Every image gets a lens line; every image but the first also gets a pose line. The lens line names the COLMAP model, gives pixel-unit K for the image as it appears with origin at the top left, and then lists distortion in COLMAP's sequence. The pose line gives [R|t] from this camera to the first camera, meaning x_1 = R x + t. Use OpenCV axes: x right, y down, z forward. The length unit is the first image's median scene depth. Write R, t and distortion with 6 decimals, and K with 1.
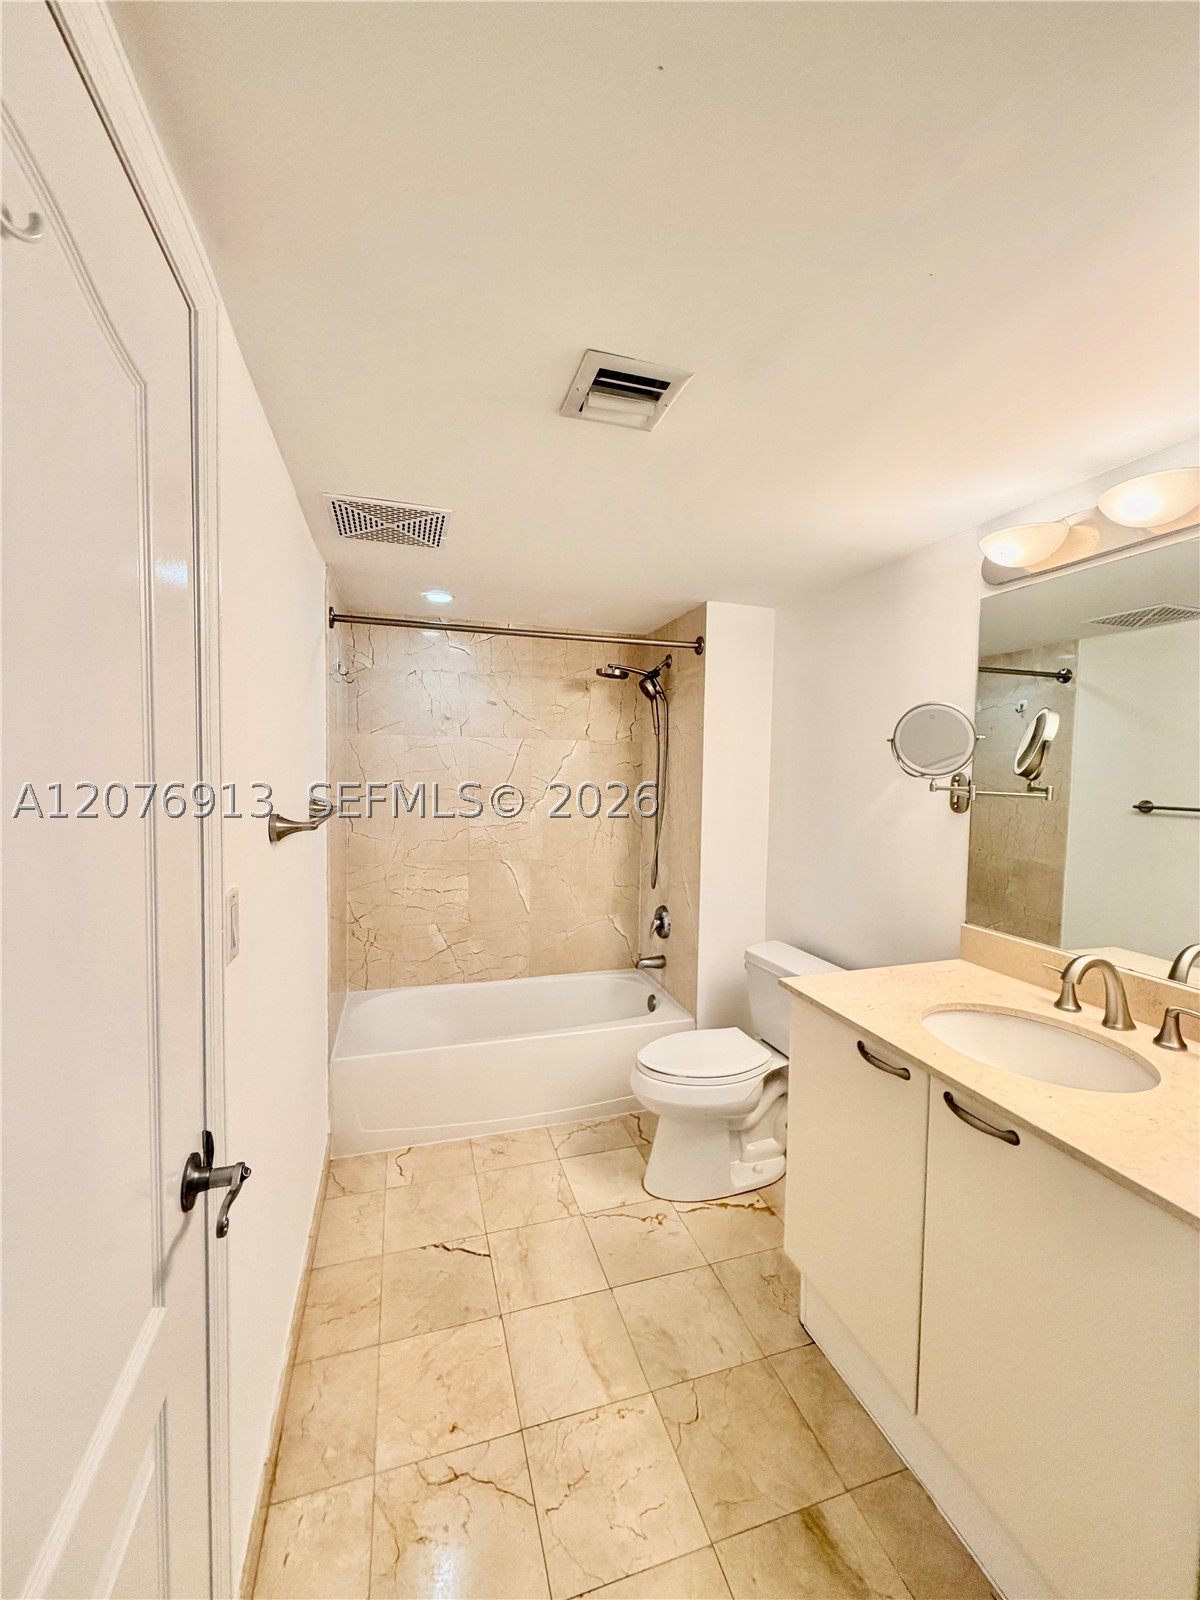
lens RADIAL K [[635.2, 0, 600.4], [0, 635.2, 805.0], [0, 0, 1]] dist [-0.001147, 0.000195]
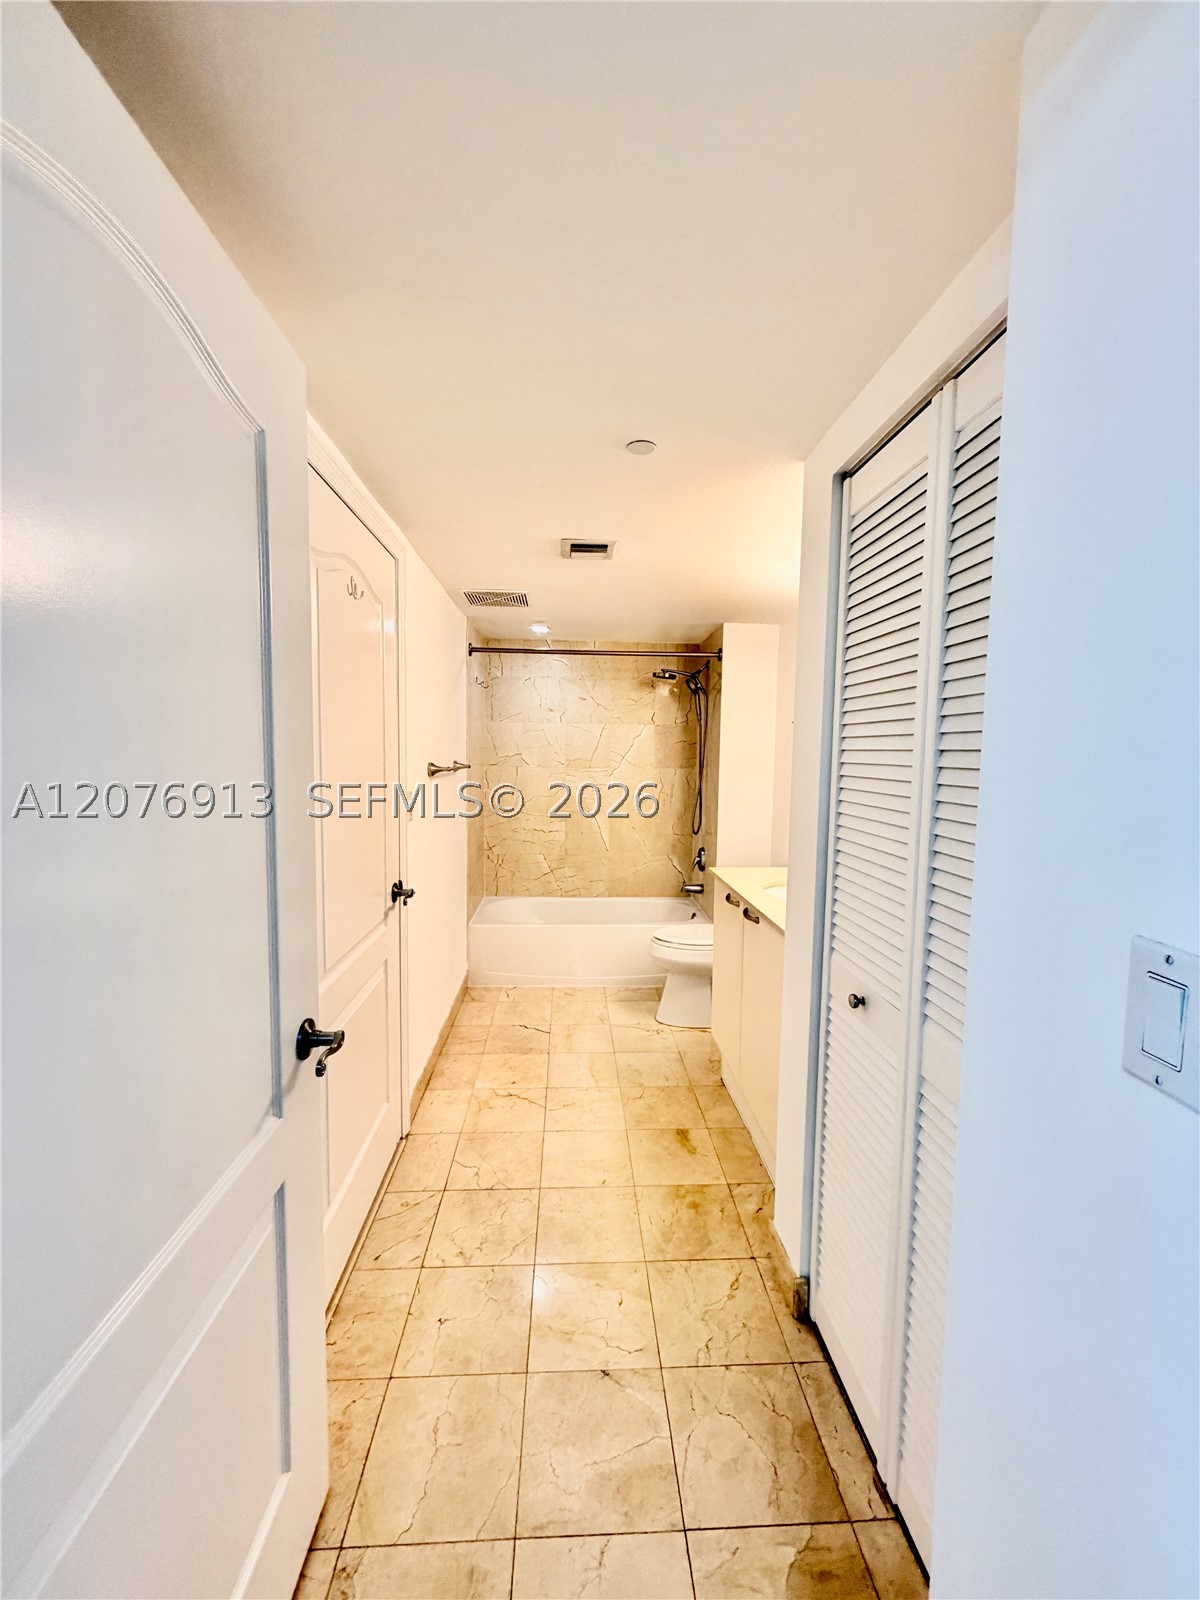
lens RADIAL K [[635.2, 0, 604.1], [0, 635.2, 807.9], [0, 0, 1]] dist [-0.001147, 0.000195]
pose [[0.970395, 0.019116, -0.240766, 0.294555], [-0.012430, 0.999495, 0.029258, 0.051663], [0.241204, -0.025399, 0.970142, -0.477803]]
